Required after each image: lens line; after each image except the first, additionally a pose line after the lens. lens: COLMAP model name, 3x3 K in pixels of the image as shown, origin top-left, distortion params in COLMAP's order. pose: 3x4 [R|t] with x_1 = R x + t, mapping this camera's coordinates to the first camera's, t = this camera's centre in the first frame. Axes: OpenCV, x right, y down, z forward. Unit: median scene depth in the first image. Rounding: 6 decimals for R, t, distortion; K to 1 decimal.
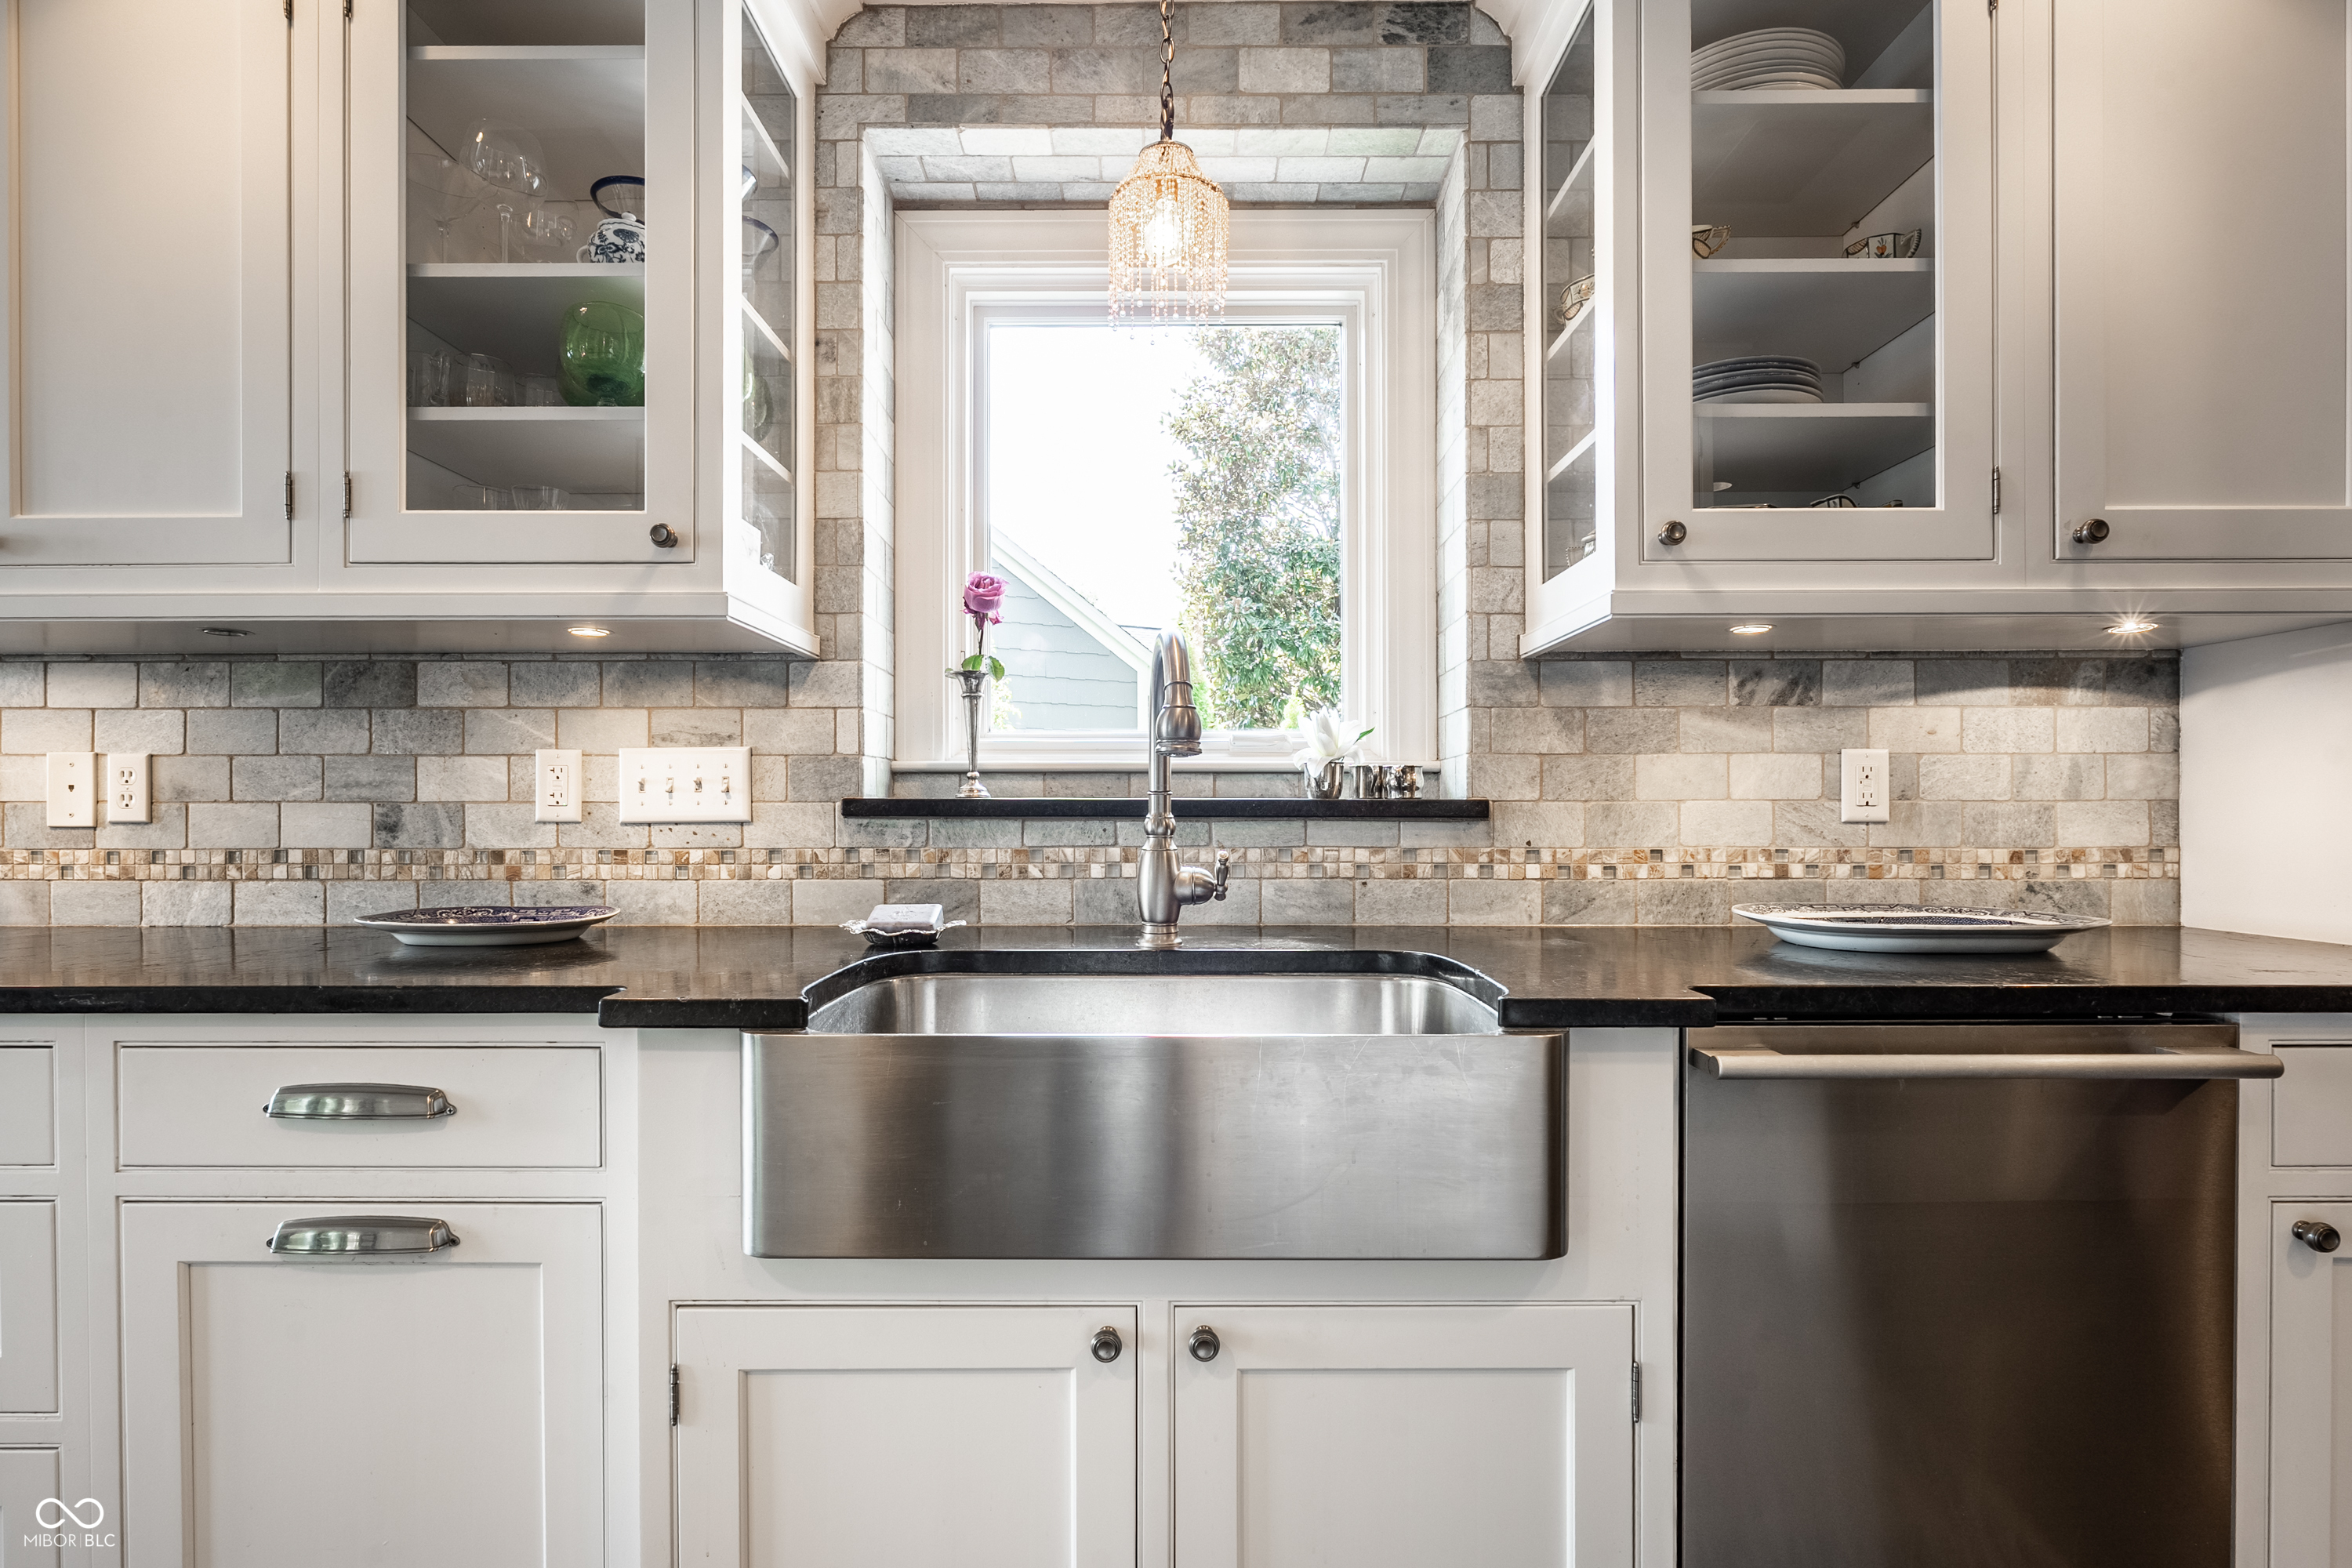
lens RADIAL K [[1111.6, 0, 1177.6], [0, 1111.6, 819.6], [0, 0, 1]] dist [-0.002657, -0.000033]
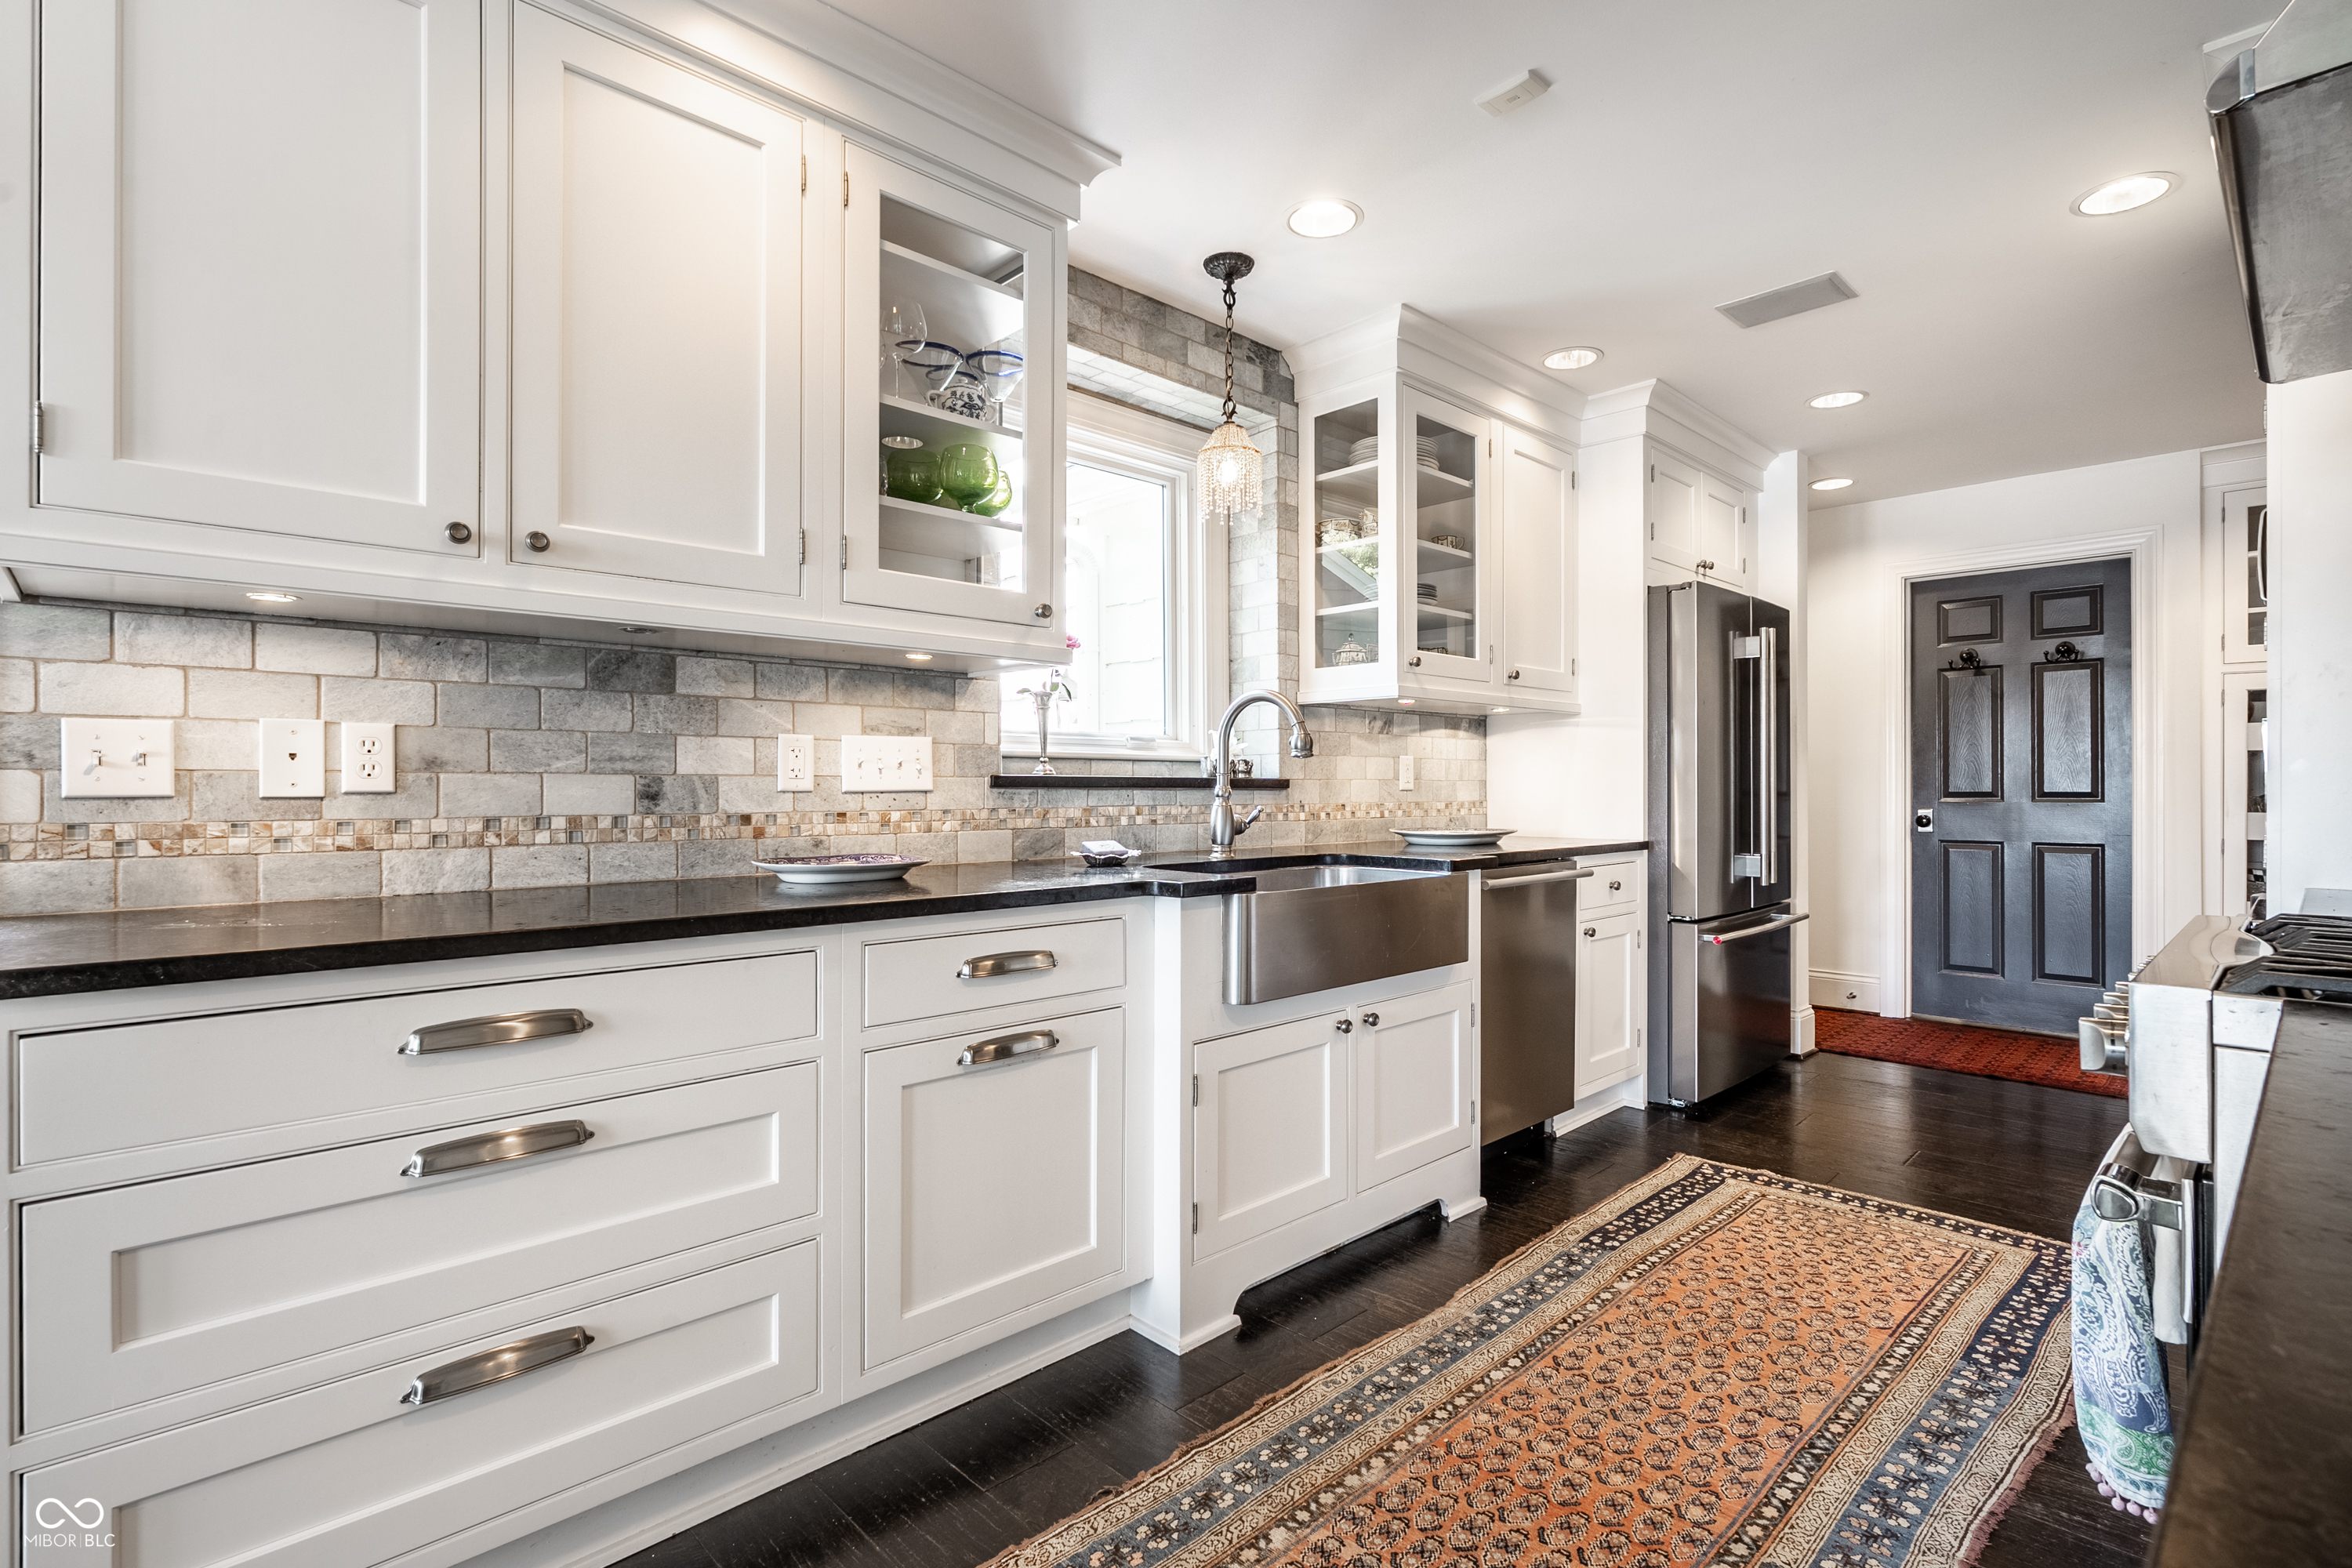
lens RADIAL K [[1088.9, 0, 1213.3], [0, 1088.9, 786.3], [0, 0, 1]] dist [-0.002361, -0.000103]
pose [[0.714285, 0.001690, 0.699852, -1.089074], [0.002282, 0.999986, -0.004744, 0.003519], [-0.699851, 0.004986, 0.714272, -0.225189]]
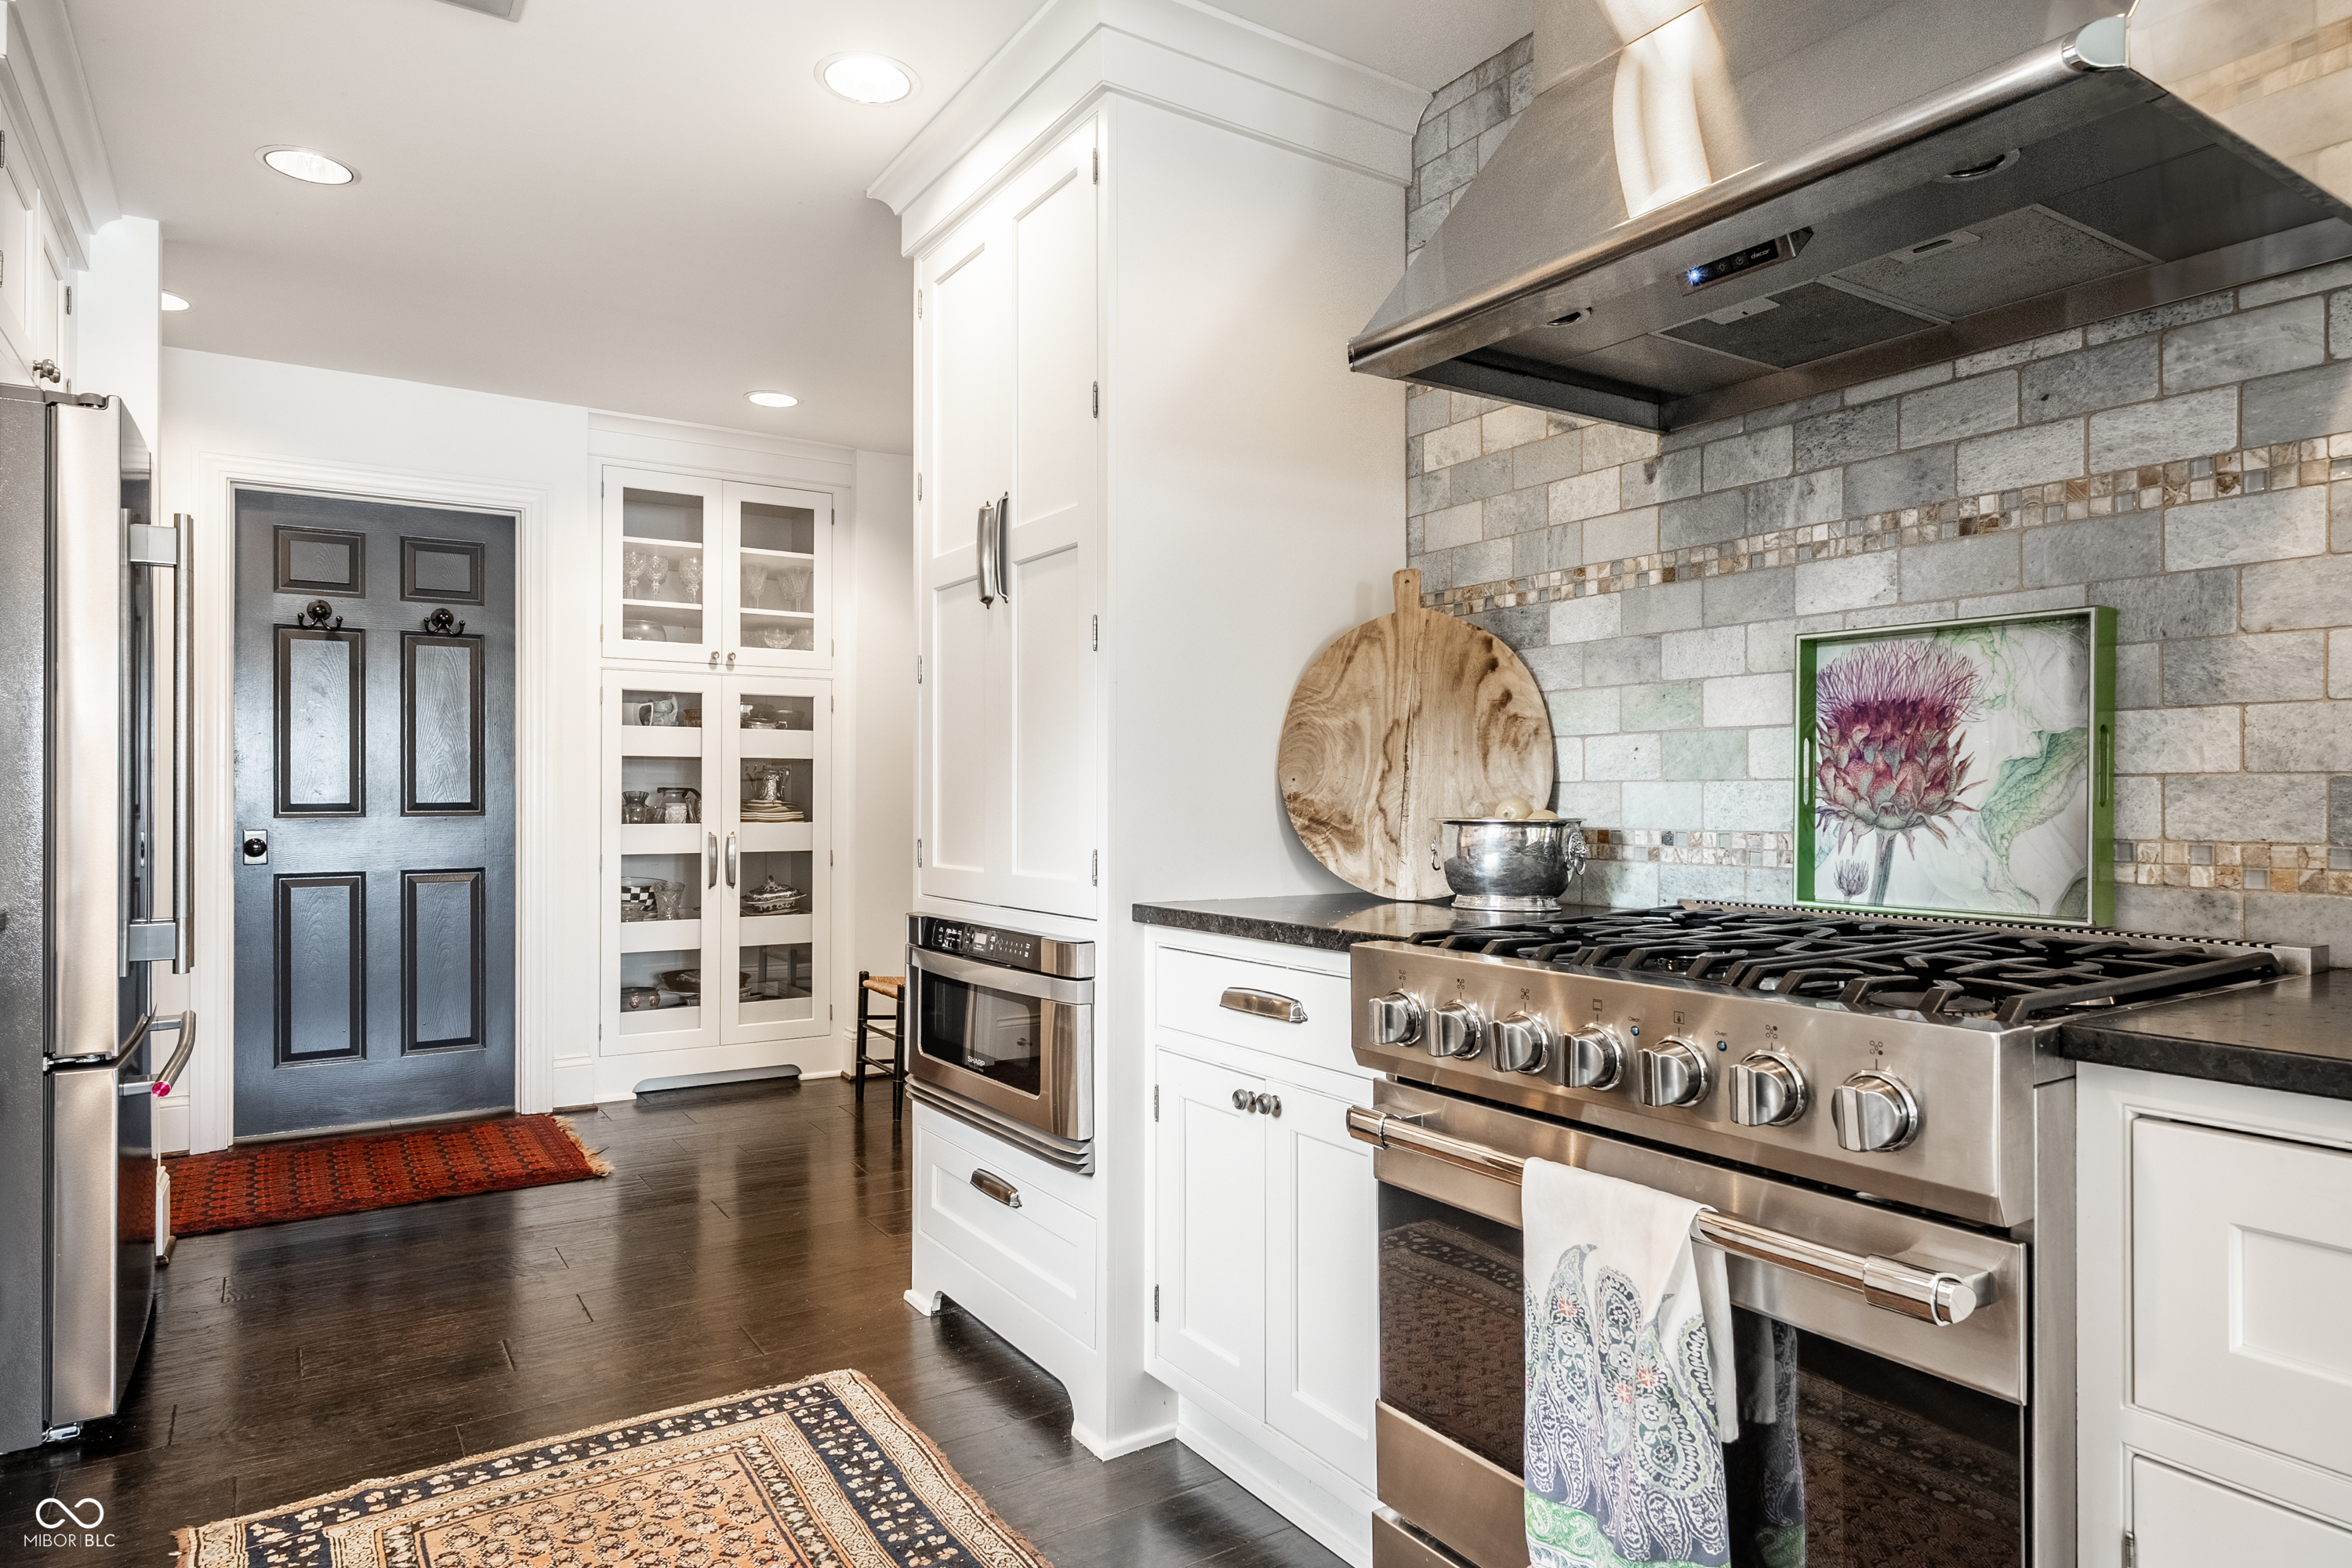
lens RADIAL K [[1371.7, 0, 1171.6], [0, 1371.7, 788.9], [0, 0, 1]] dist [-0.003877, -0.000281]
pose [[-0.545774, 0.004797, 0.837919, -0.681455], [0.005072, 0.999984, -0.002422, -0.003338], [-0.837917, 0.002928, -0.545790, 0.443143]]
